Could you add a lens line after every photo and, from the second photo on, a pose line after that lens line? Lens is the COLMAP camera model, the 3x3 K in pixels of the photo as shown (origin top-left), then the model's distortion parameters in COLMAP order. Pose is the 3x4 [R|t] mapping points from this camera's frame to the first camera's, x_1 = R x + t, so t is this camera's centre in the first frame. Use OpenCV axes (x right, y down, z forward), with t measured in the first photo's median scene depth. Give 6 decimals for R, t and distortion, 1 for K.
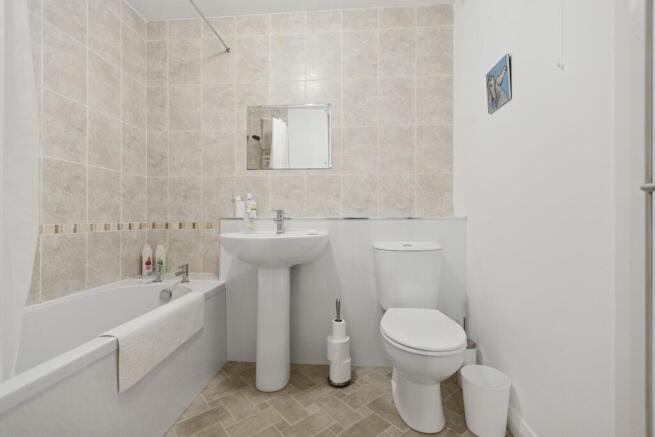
lens RADIAL K [[294.5, 0, 329.6], [0, 294.5, 216.0], [0, 0, 1]] dist [0.001757, -0.000037]
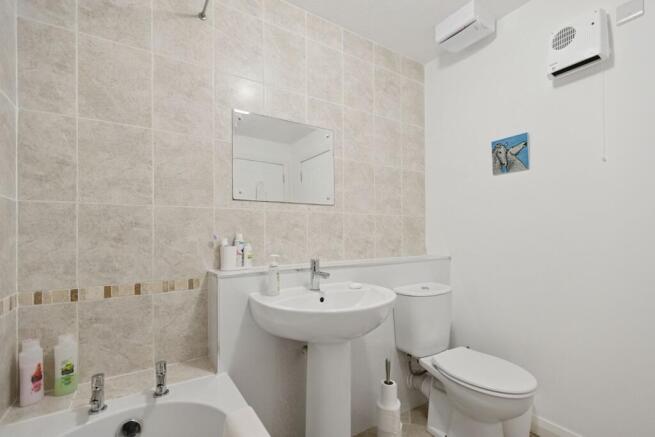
lens RADIAL K [[293.2, 0, 328.5], [0, 293.2, 233.2], [0, 0, 1]] dist [-0.000586, -0.000437]
pose [[0.800559, -0.002710, 0.599248, -0.511105], [0.006961, 0.999964, -0.004777, -0.073155], [-0.599214, 0.007995, 0.800549, 0.311697]]
